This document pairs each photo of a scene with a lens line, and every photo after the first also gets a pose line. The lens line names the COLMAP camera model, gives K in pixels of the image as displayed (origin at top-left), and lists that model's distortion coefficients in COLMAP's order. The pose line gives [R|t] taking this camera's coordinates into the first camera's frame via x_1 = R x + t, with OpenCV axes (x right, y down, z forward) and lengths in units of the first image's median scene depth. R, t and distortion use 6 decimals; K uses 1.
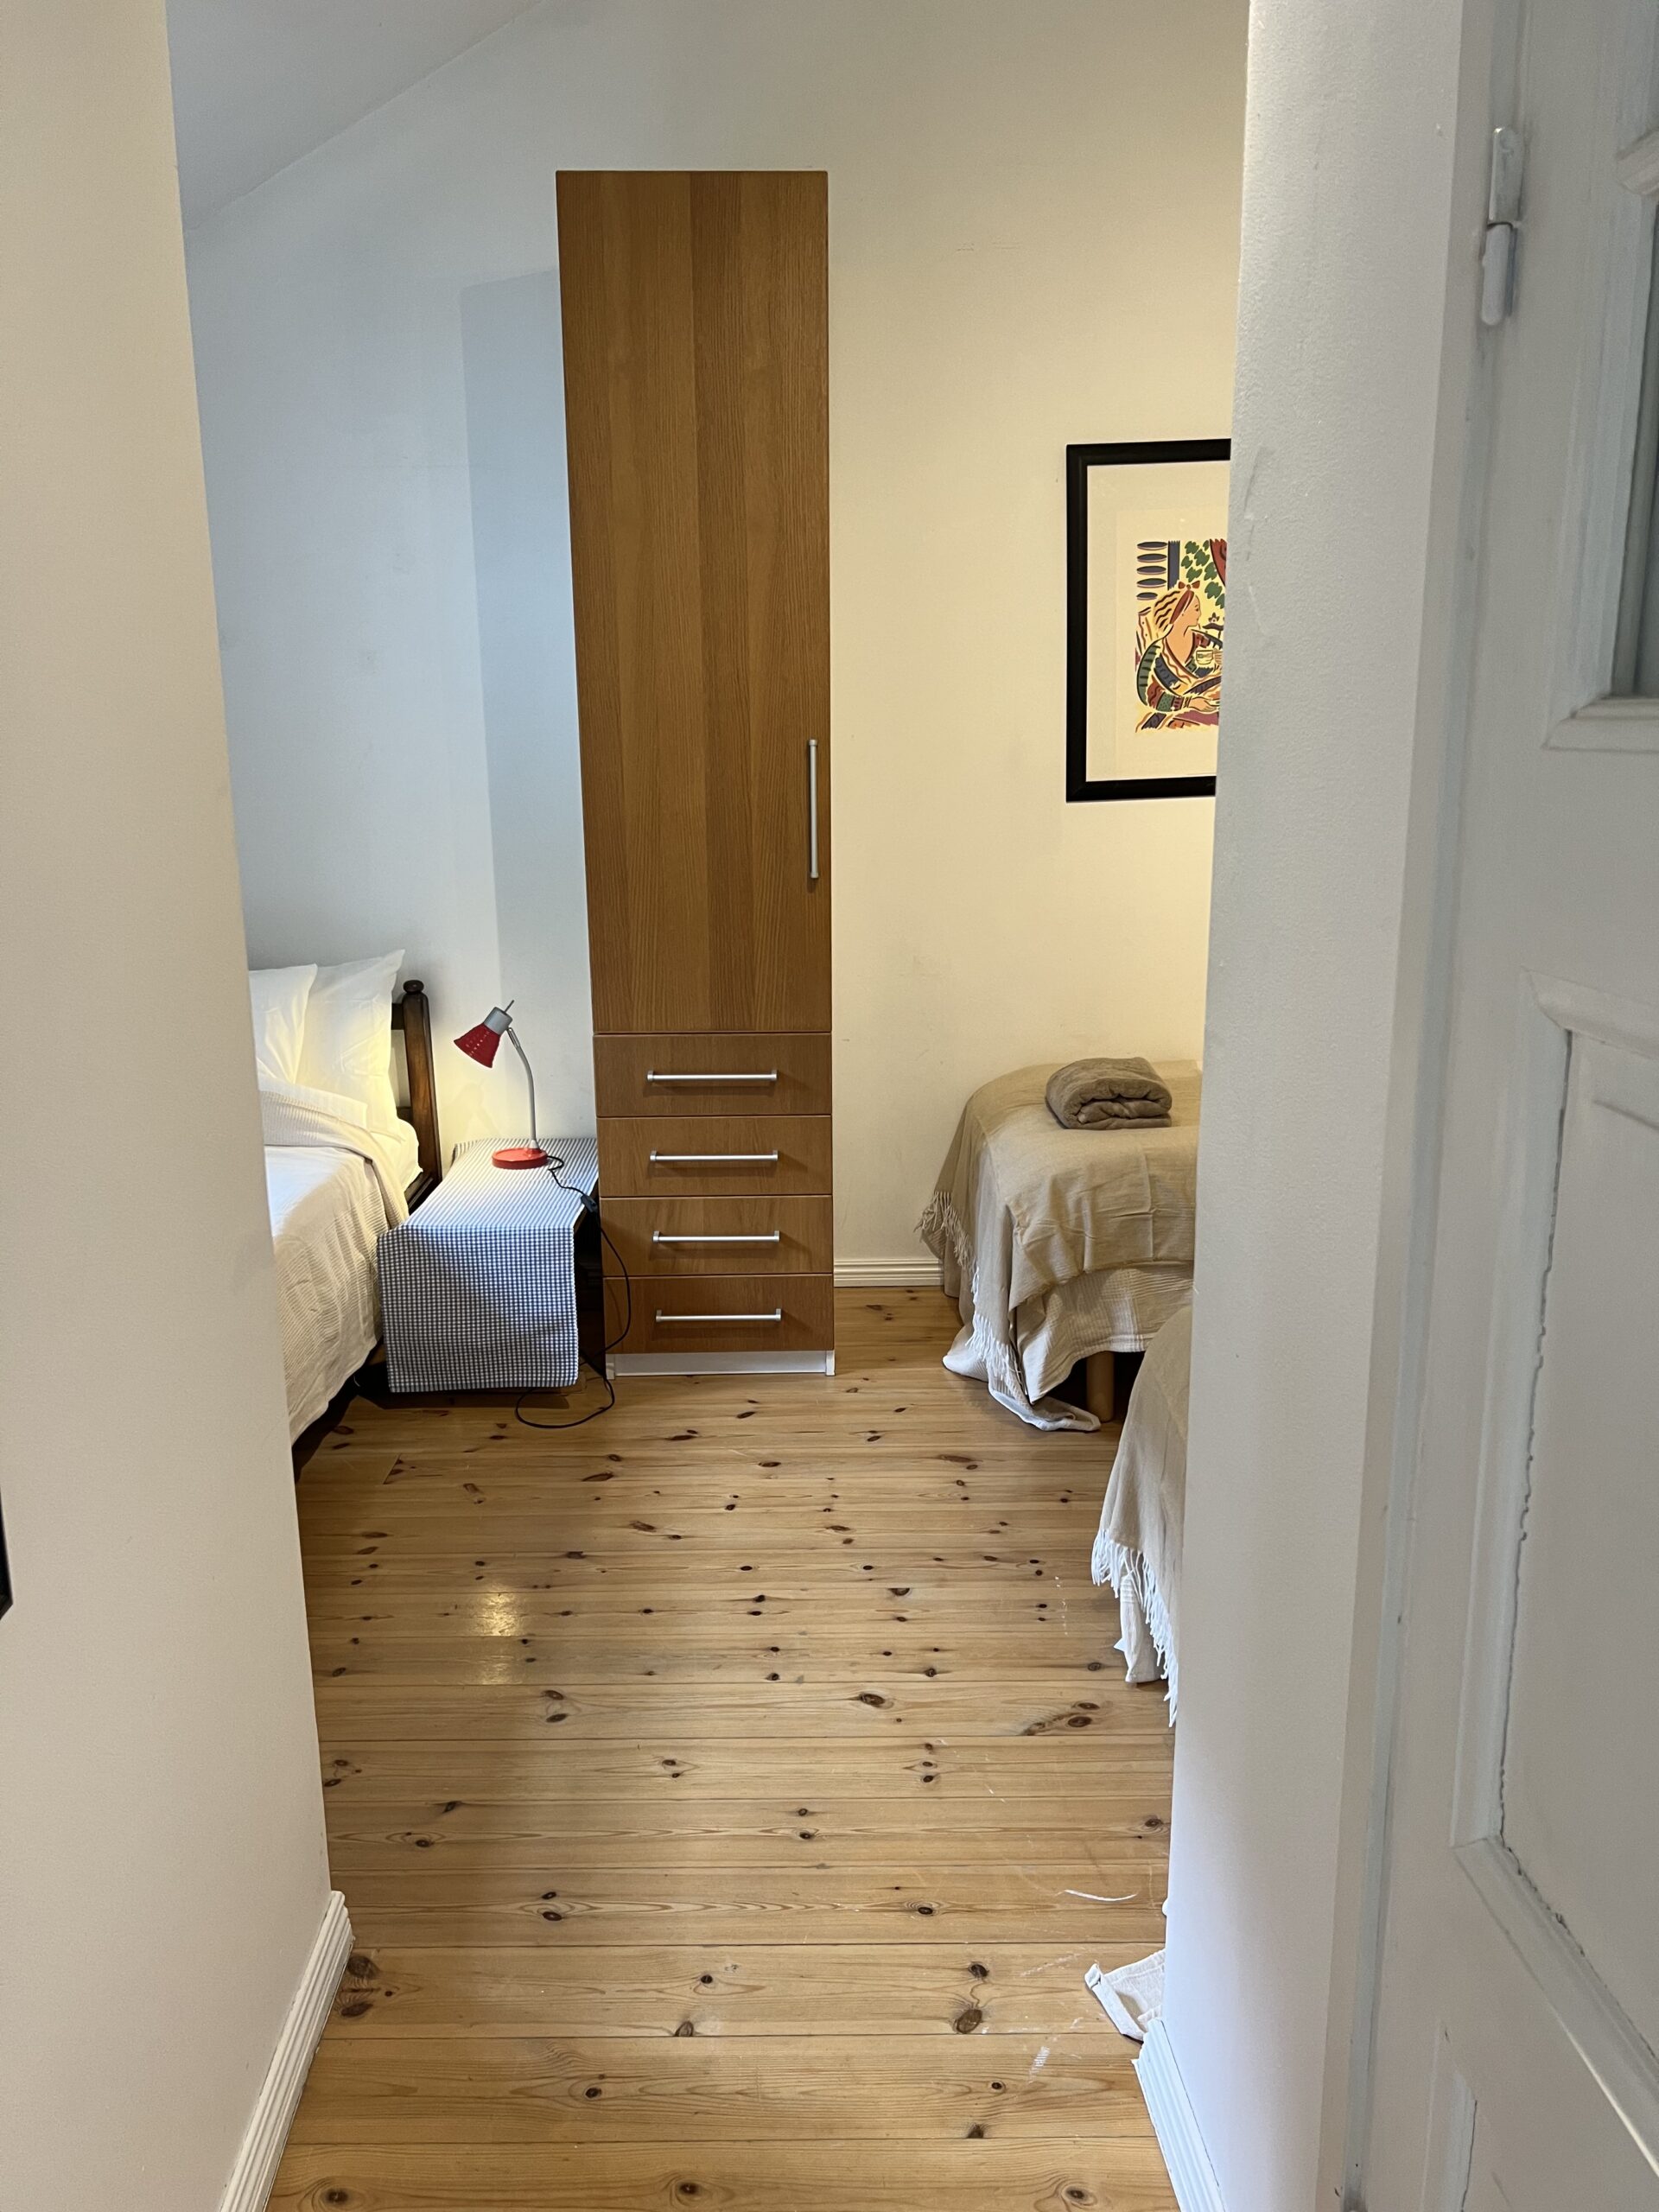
lens RADIAL K [[1668.1, 0, 836.7], [0, 1668.1, 1099.8], [0, 0, 1]] dist [0.043359, -0.036471]
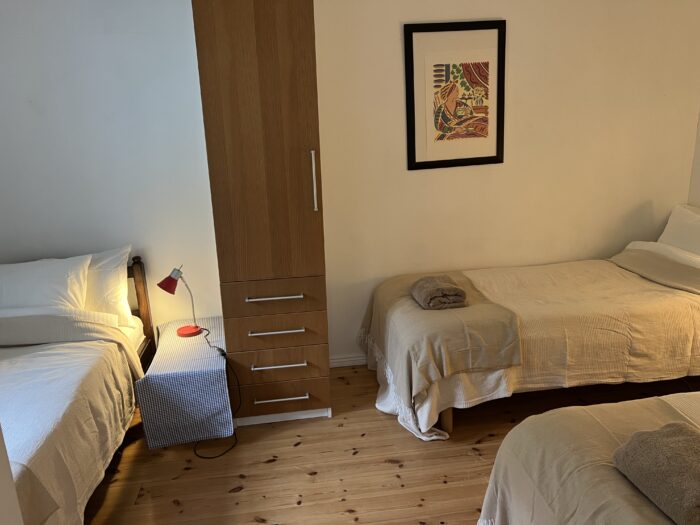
lens RADIAL K [[527.9, 0, 354.3], [0, 527.9, 261.3], [0, 0, 1]] dist [0.043359, -0.036471]
pose [[0.990422, -0.054791, 0.126738, -0.053785], [0.052642, 0.998408, 0.020243, -0.071358], [-0.127646, -0.013378, 0.991730, 0.257606]]
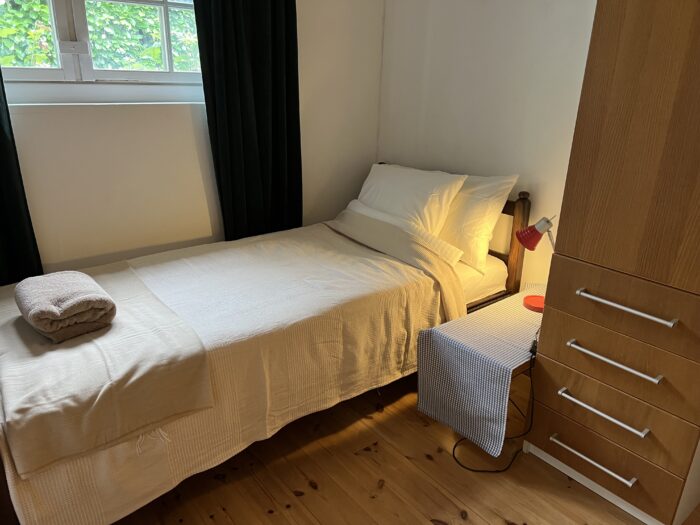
lens RADIAL K [[527.9, 0, 352.2], [0, 527.9, 264.0], [0, 0, 1]] dist [0.043359, -0.036471]
pose [[0.609981, 0.292241, -0.736559, 0.096740], [-0.198486, 0.956227, 0.215021, -0.093732], [0.767155, 0.015038, 0.641286, 0.536611]]
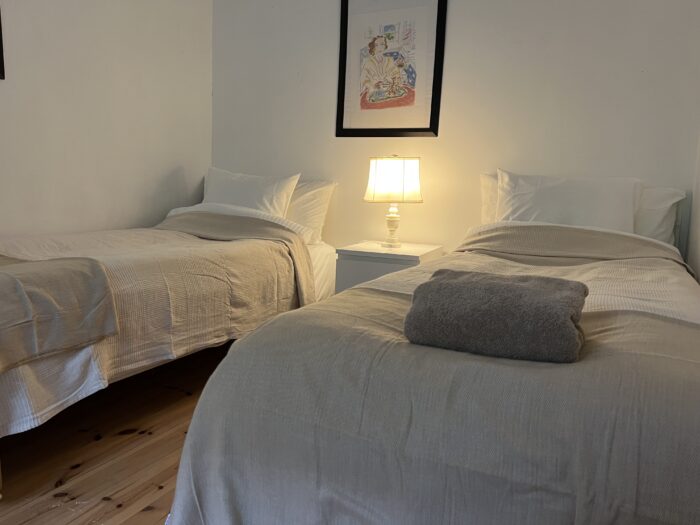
lens RADIAL K [[527.9, 0, 346.5], [0, 527.9, 262.5], [0, 0, 1]] dist [0.043359, -0.036471]
pose [[0.441485, -0.079820, 0.893711, -0.069750], [0.154454, 0.987928, 0.011936, 0.050378], [-0.883875, 0.132768, 0.448484, 0.526018]]
